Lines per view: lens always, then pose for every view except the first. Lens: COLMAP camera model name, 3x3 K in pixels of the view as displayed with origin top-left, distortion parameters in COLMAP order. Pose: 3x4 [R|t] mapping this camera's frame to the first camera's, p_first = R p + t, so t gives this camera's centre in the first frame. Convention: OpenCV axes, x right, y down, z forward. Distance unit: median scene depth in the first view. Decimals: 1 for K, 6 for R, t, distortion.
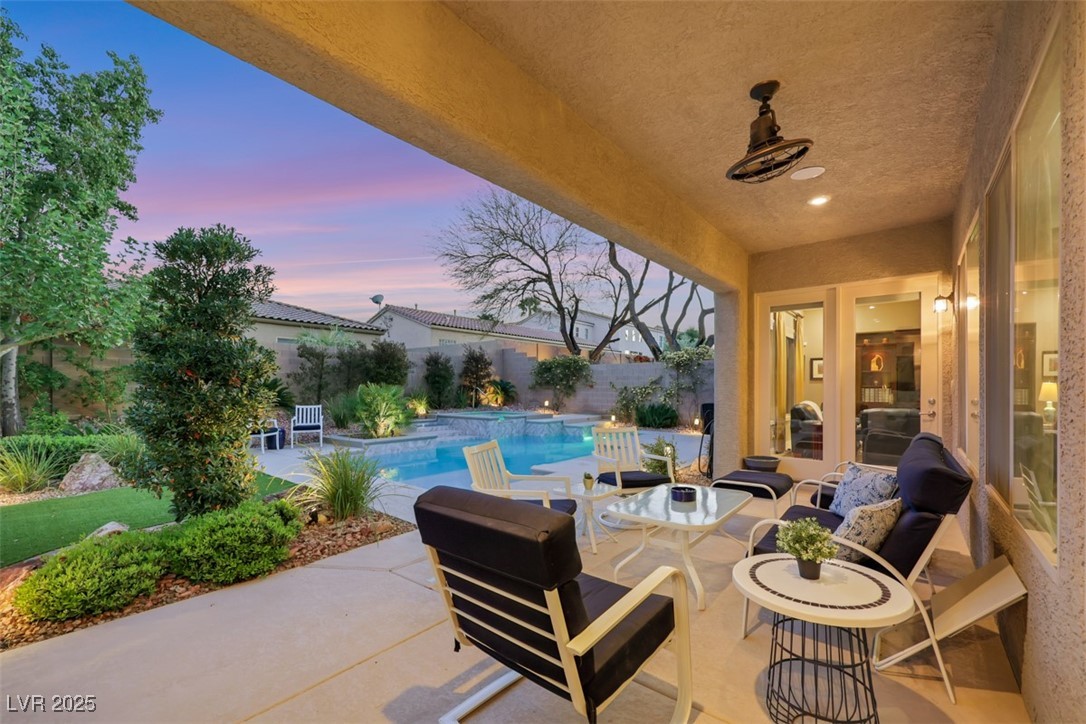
lens RADIAL K [[443.1, 0, 548.3], [0, 443.1, 390.9], [0, 0, 1]] dist [0.000649, 0.000045]
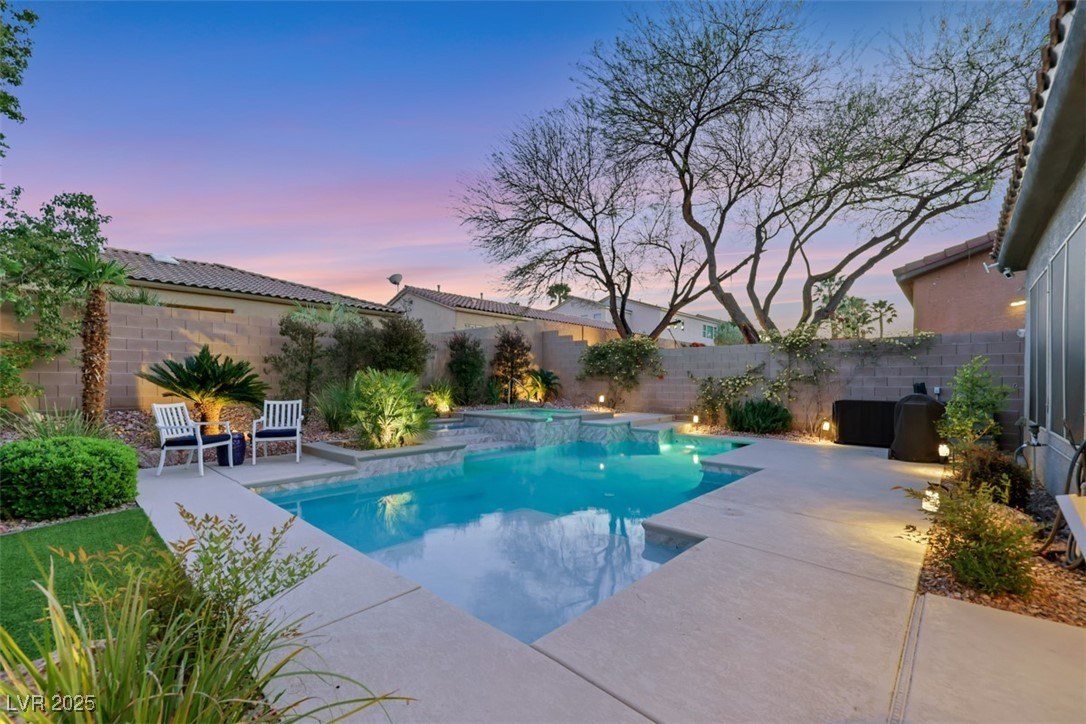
lens RADIAL K [[458.9, 0, 541.3], [0, 458.9, 388.1], [0, 0, 1]] dist [-0.000473, -0.000072]
pose [[0.997428, 0.003329, -0.071605, -0.053457], [-0.002883, 0.999976, 0.006342, 0.004712], [0.071624, -0.006119, 0.997413, 0.192985]]
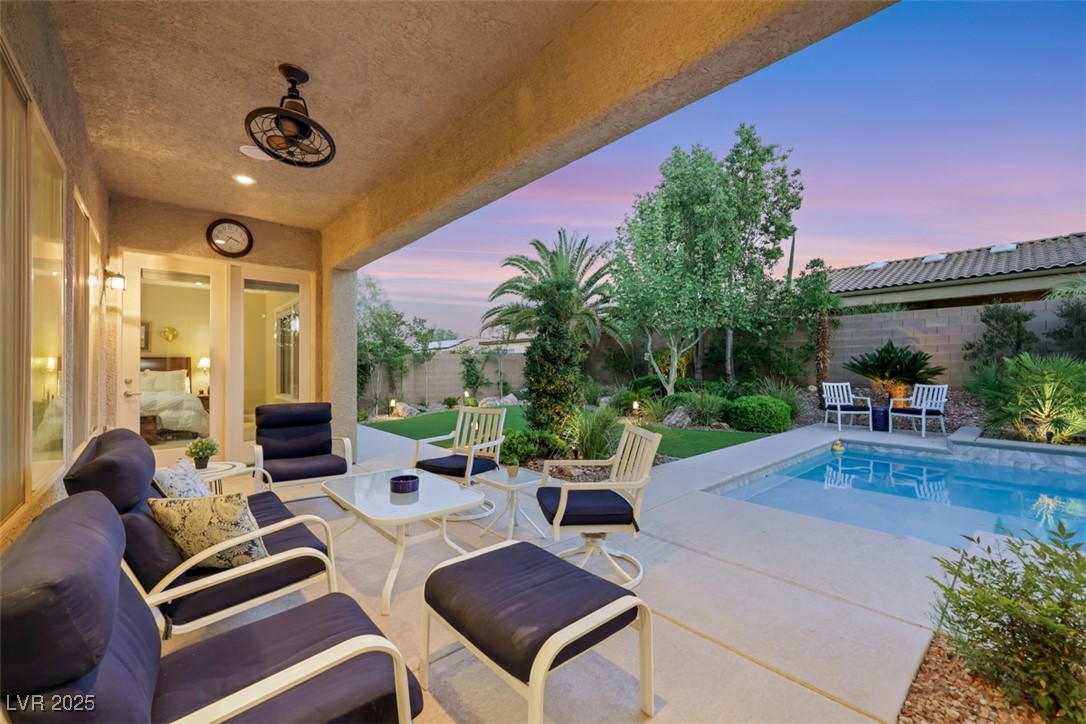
lens RADIAL K [[445.8, 0, 543.0], [0, 445.8, 362.0], [0, 0, 1]] dist [-0.000015, 0.000001]
pose [[-0.174094, -0.005591, -0.984713, 0.232482], [0.002586, 0.999978, -0.006134, -0.003281], [0.984726, -0.003614, -0.174076, 0.274227]]
